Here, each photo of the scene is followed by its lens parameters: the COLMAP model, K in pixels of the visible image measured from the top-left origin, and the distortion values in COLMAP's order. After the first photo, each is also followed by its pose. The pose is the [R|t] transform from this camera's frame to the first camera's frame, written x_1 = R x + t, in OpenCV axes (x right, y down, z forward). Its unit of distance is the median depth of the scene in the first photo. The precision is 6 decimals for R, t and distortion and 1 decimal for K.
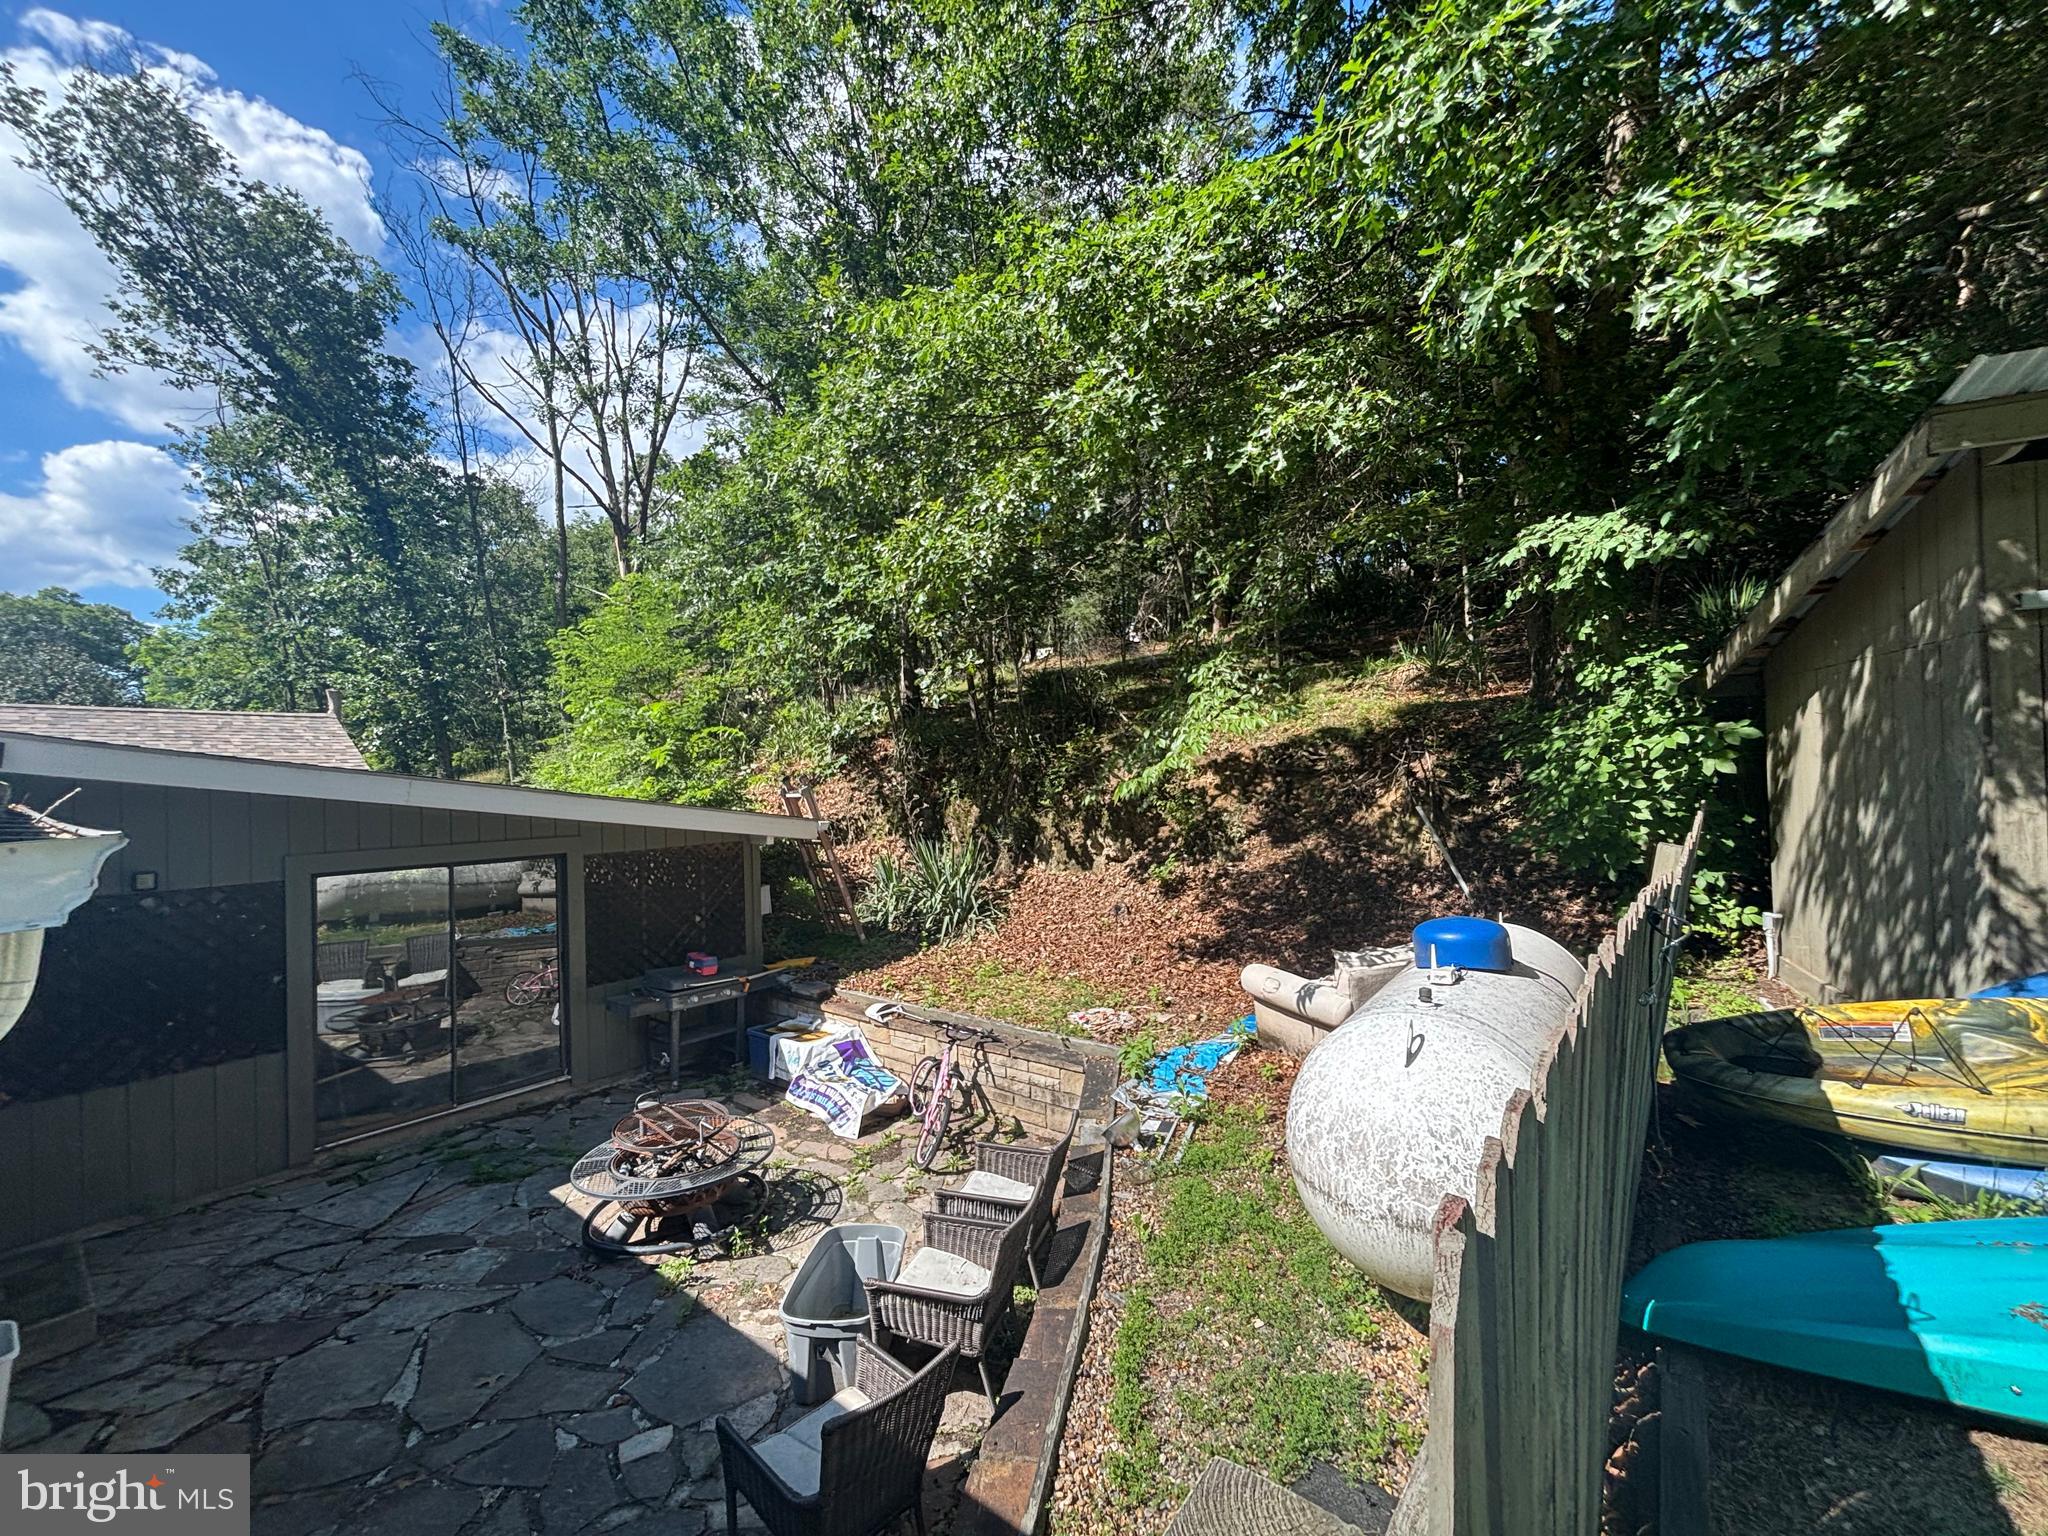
lens RADIAL K [[830.1, 0, 1018.6], [0, 830.1, 768.2], [0, 0, 1]] dist [0.017151, -0.005629]
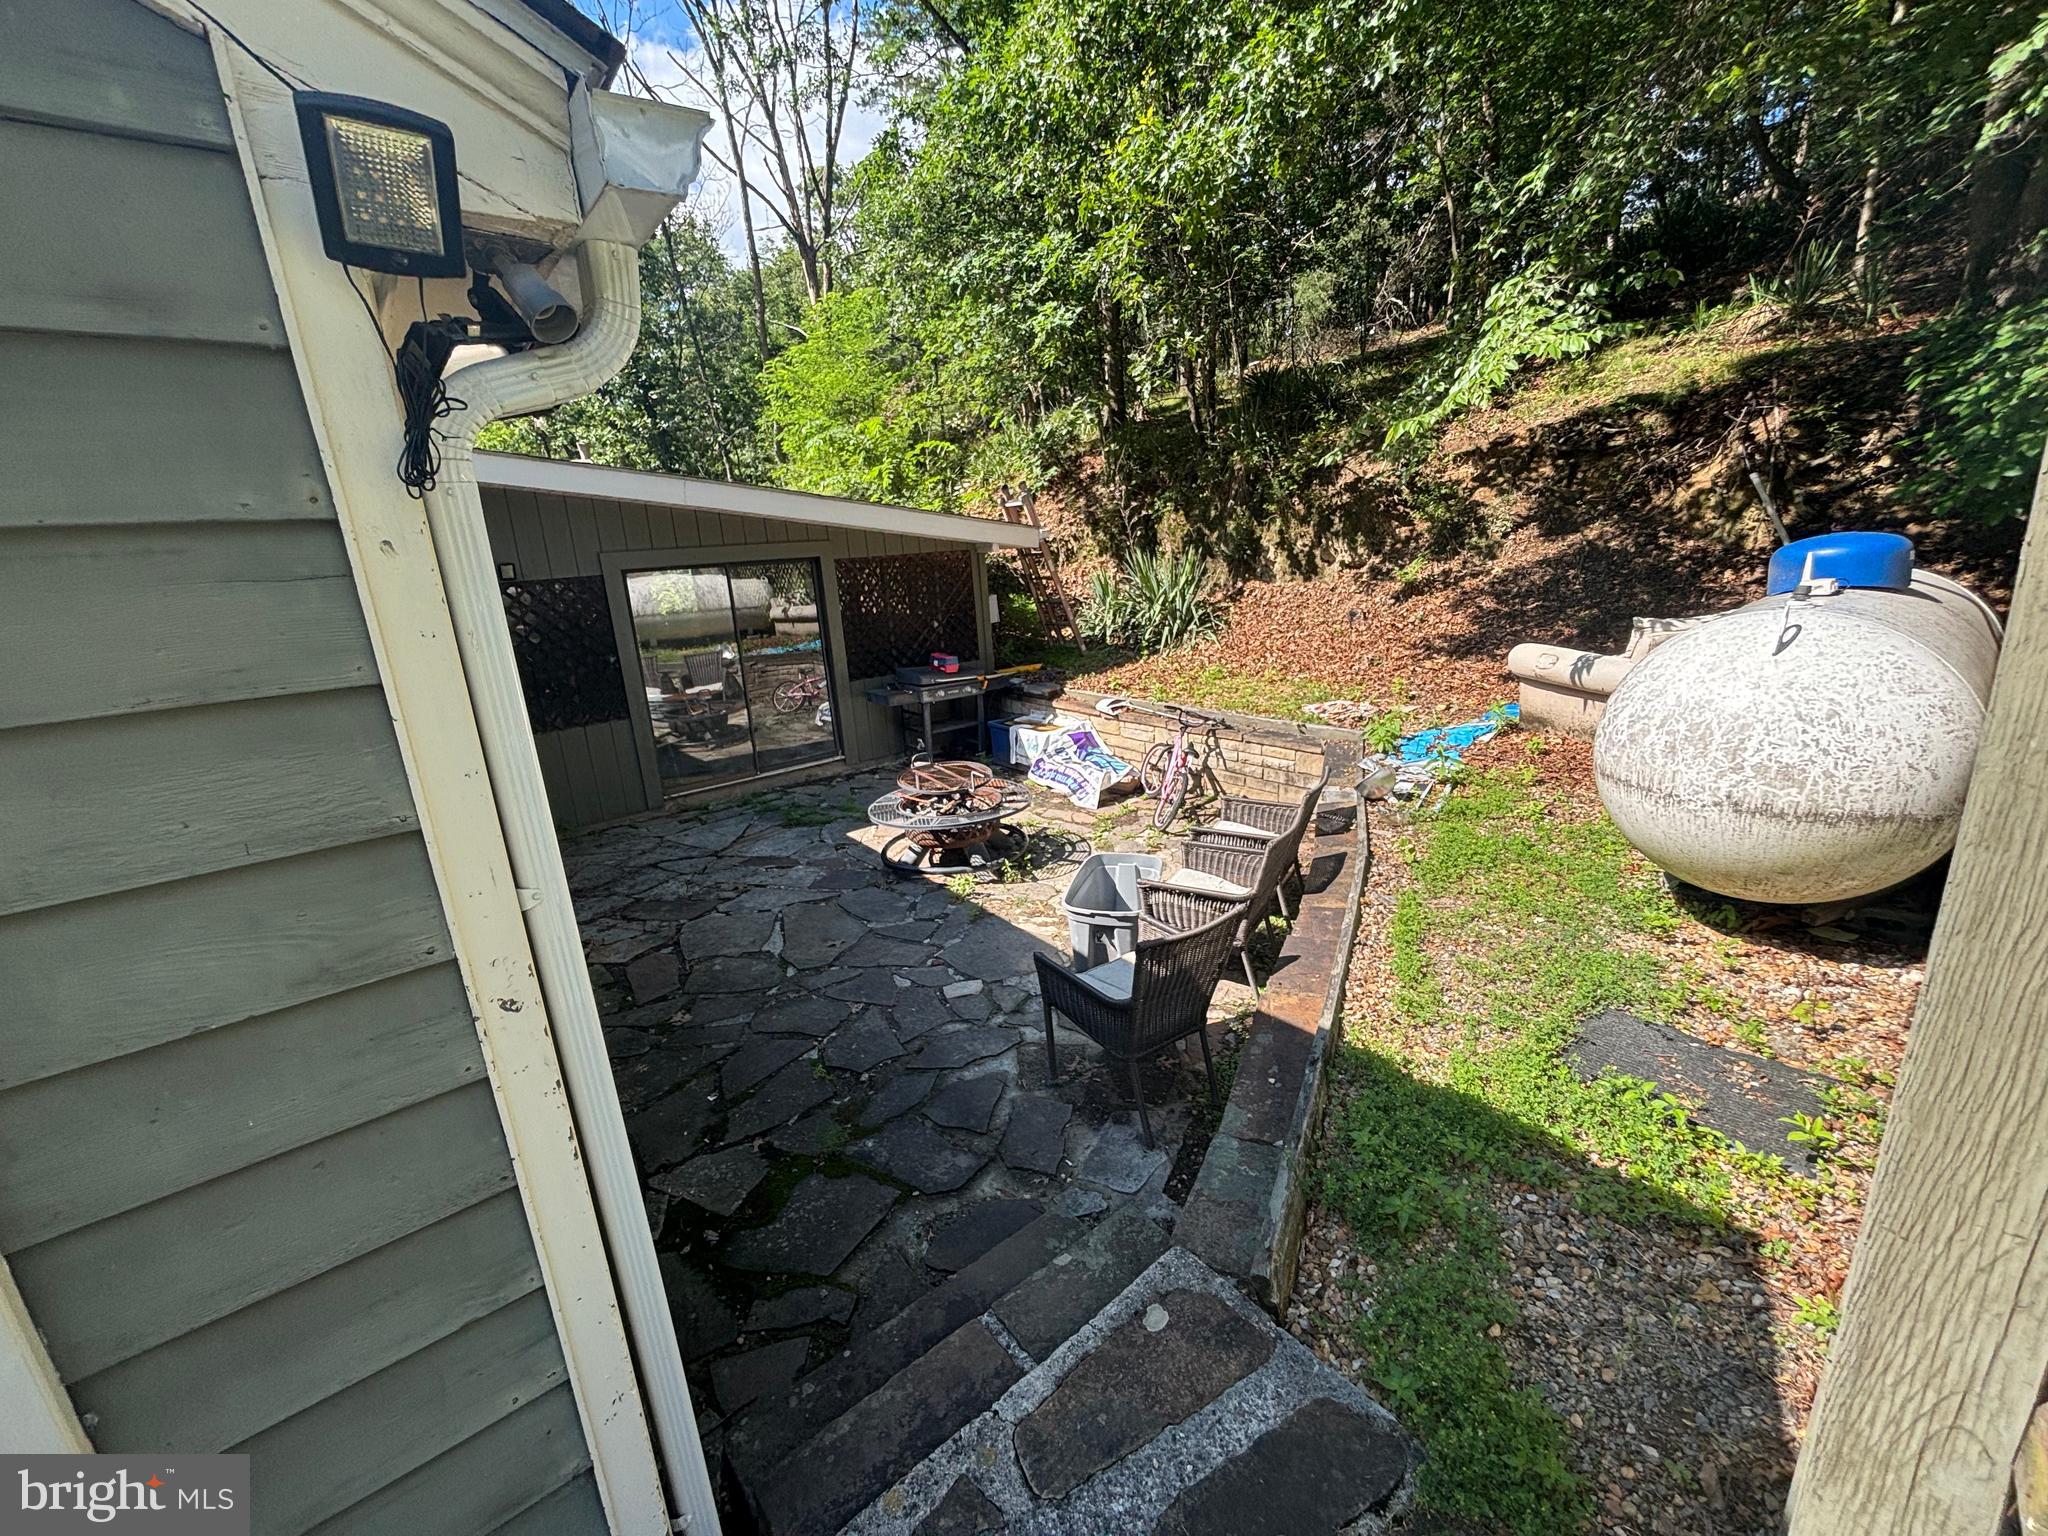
lens RADIAL K [[822.4, 0, 1021.0], [0, 822.4, 767.7], [0, 0, 1]] dist [0.045466, -0.037193]
pose [[0.976616, 0.025894, -0.213427, -0.057805], [0.035478, 0.959701, 0.278776, 0.081752], [0.212045, -0.279829, 0.936340, -0.021216]]
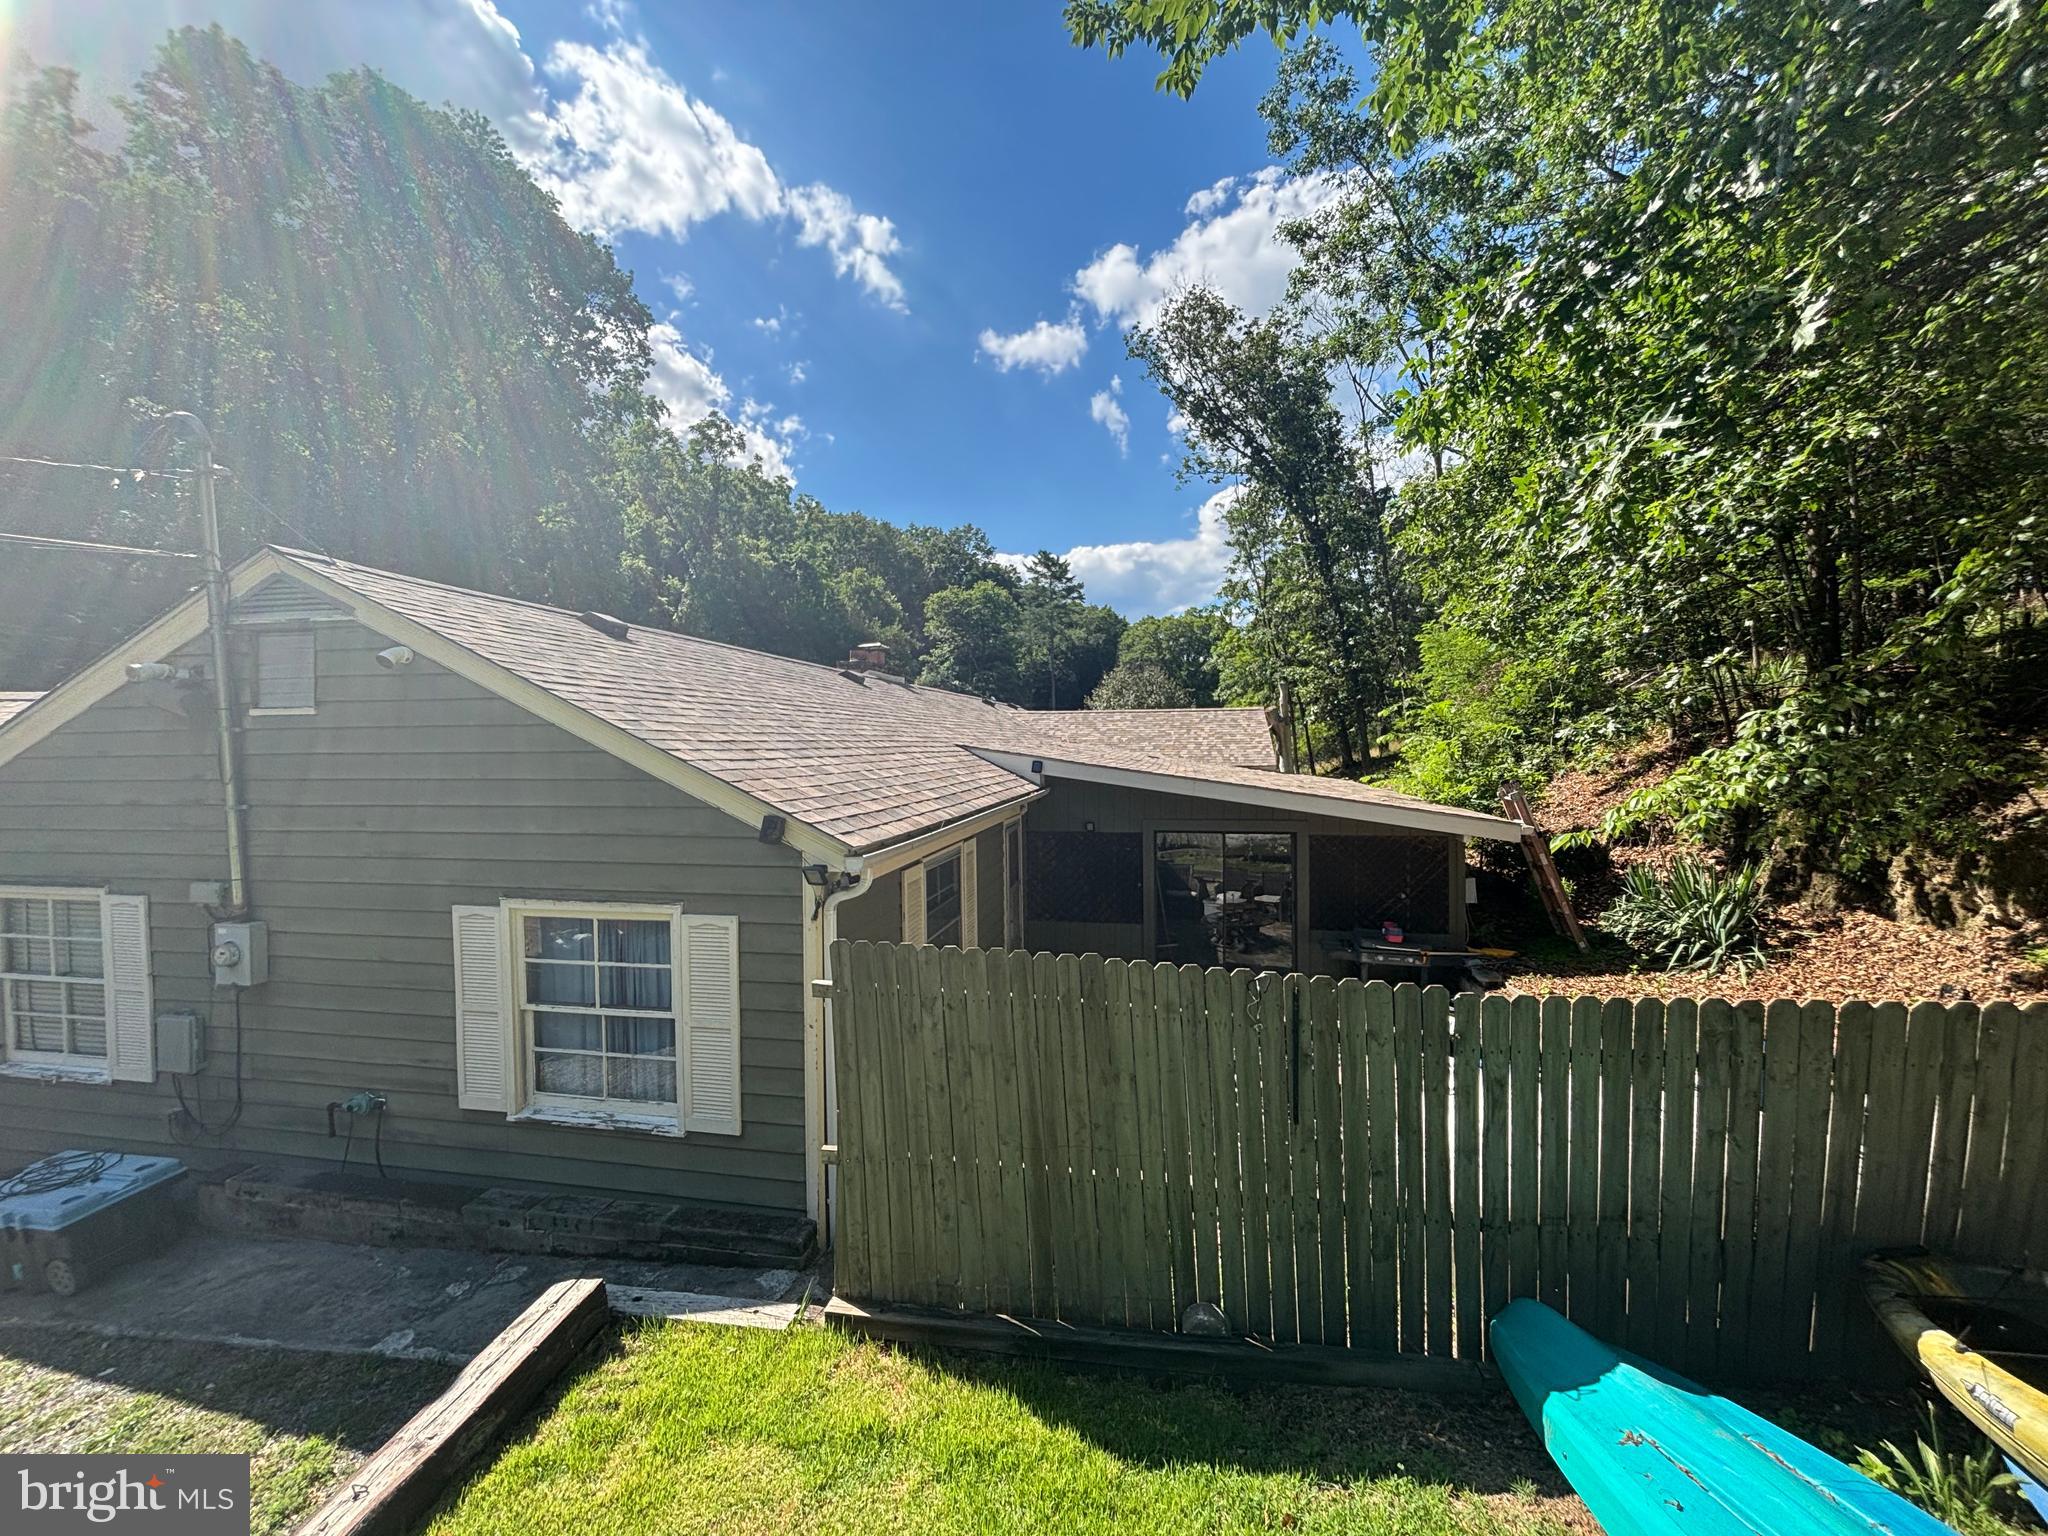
lens RADIAL K [[830.1, 0, 1018.6], [0, 830.1, 768.2], [0, 0, 1]] dist [0.017151, -0.005629]
pose [[0.479115, 0.046747, -0.876507, 0.497712], [0.001754, 0.998528, 0.054214, -0.089251], [0.877751, -0.027513, 0.478327, -0.086299]]
